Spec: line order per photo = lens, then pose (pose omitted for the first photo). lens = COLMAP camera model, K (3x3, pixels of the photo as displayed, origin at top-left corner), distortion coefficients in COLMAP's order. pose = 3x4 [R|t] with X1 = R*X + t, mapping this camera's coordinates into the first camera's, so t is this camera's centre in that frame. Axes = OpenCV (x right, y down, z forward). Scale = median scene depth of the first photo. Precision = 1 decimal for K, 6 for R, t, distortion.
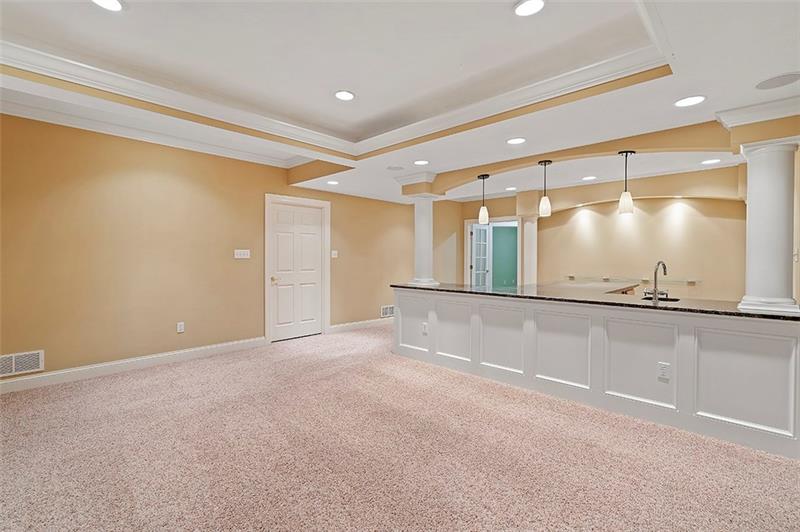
lens RADIAL K [[370.0, 0, 400.0], [0, 370.0, 266.0], [0, 0, 1]] dist [0.000399, 0.000107]
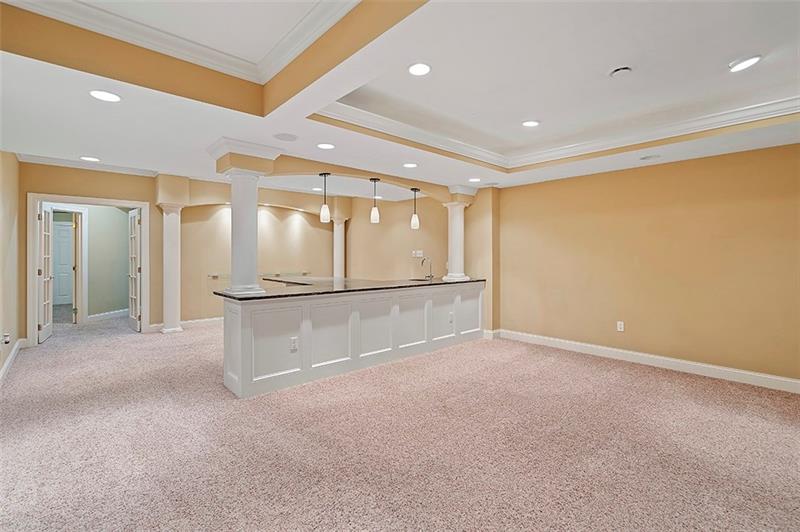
lens RADIAL K [[368.6, 0, 407.6], [0, 368.6, 253.2], [0, 0, 1]] dist [-0.001019, -0.000018]
pose [[0.057774, 0.003745, 0.998323, -0.702001], [0.024603, 0.999684, -0.005174, -0.018013], [-0.998026, 0.024860, 0.057664, 0.682714]]
